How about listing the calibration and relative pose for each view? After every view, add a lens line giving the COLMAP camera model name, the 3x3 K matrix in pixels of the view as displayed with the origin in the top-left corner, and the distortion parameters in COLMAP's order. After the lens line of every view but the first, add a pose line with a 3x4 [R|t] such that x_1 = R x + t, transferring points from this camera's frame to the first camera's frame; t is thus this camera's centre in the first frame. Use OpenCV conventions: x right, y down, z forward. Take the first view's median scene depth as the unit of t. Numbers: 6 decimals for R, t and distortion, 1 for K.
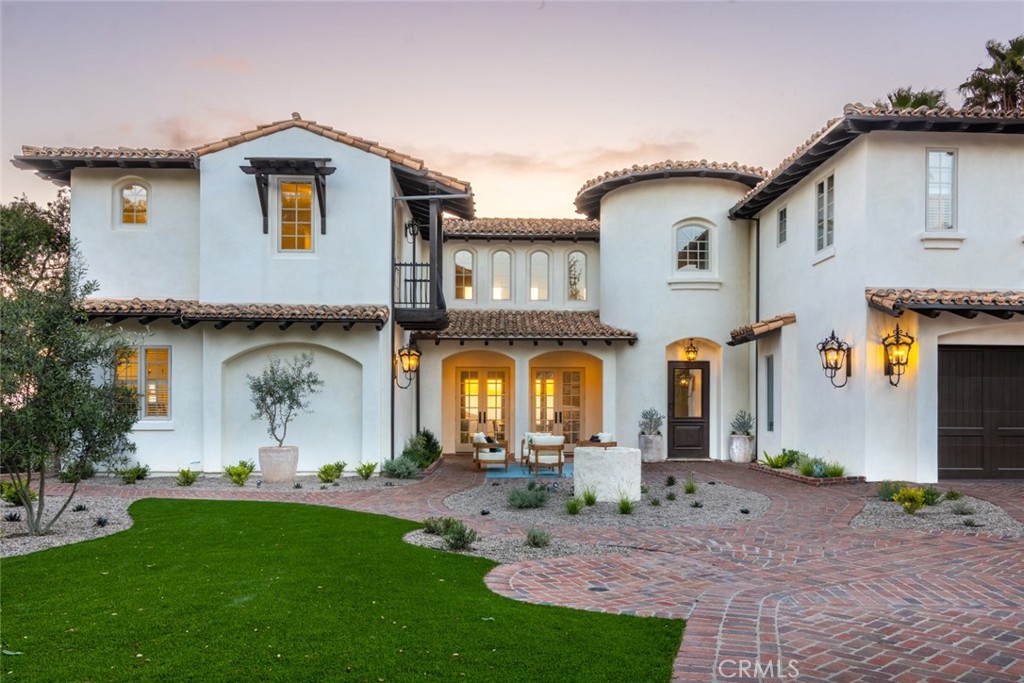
lens RADIAL K [[741.9, 0, 515.0], [0, 741.9, 417.8], [0, 0, 1]] dist [0.045753, 0.000696]
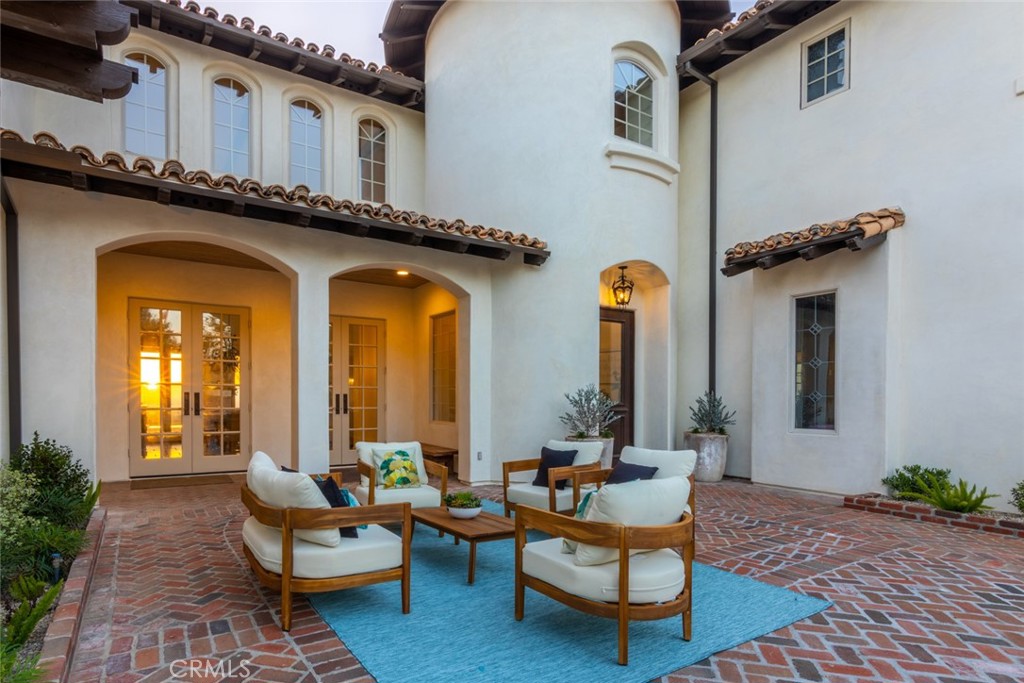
lens RADIAL K [[534.4, 0, 456.0], [0, 534.4, 406.5], [0, 0, 1]] dist [0.001064, -0.000129]
pose [[0.870851, -0.003464, 0.491535, -0.078132], [0.000020, 0.999975, 0.007012, -0.001393], [-0.491547, -0.006097, 0.870830, 0.718306]]
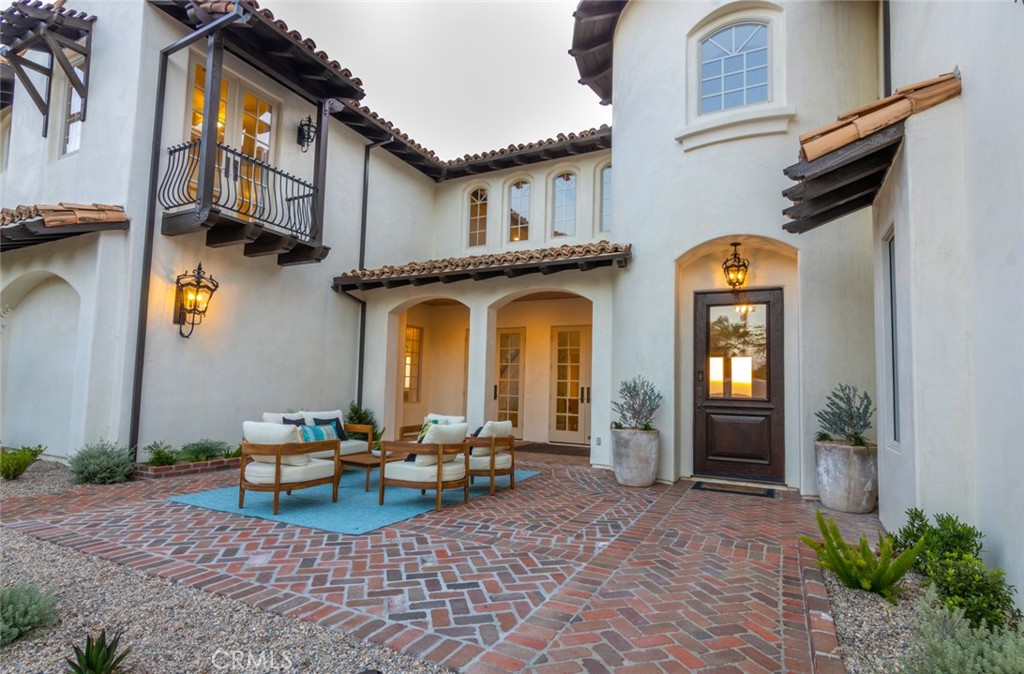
lens RADIAL K [[506.2, 0, 509.5], [0, 506.2, 360.4], [0, 0, 1]] dist [0.003230, 0.000118]
pose [[0.879614, -0.006984, -0.475637, 0.270537], [-0.025761, 0.997726, -0.062291, -0.001180], [0.474990, 0.067045, 0.877433, 0.641292]]
